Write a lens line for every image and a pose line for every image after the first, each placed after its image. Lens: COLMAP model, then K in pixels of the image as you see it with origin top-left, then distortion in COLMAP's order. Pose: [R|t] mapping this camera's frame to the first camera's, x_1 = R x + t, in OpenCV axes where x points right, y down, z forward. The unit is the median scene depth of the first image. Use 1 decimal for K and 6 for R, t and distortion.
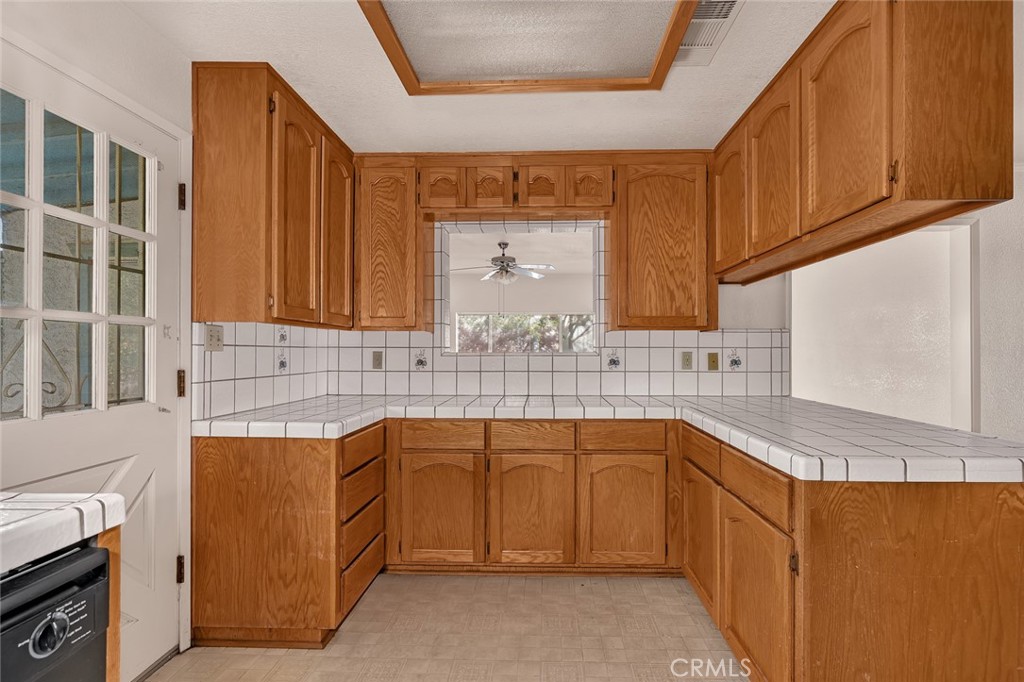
lens RADIAL K [[464.1, 0, 542.2], [0, 464.1, 348.0], [0, 0, 1]] dist [-0.003945, 0.000921]
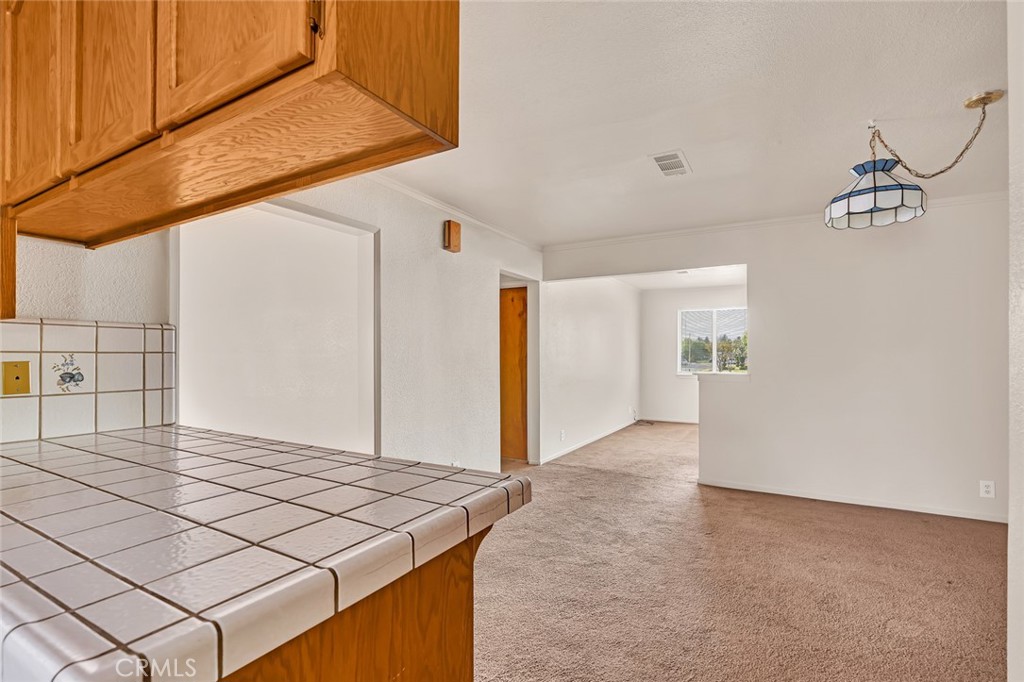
lens RADIAL K [[464.1, 0, 512.8], [0, 464.1, 357.0], [0, 0, 1]] dist [-0.003945, 0.000921]
pose [[0.483300, -0.000210, 0.875455, 0.264077], [-0.004867, 0.999984, 0.002926, 0.001025], [-0.875441, -0.005675, 0.483291, 0.357296]]
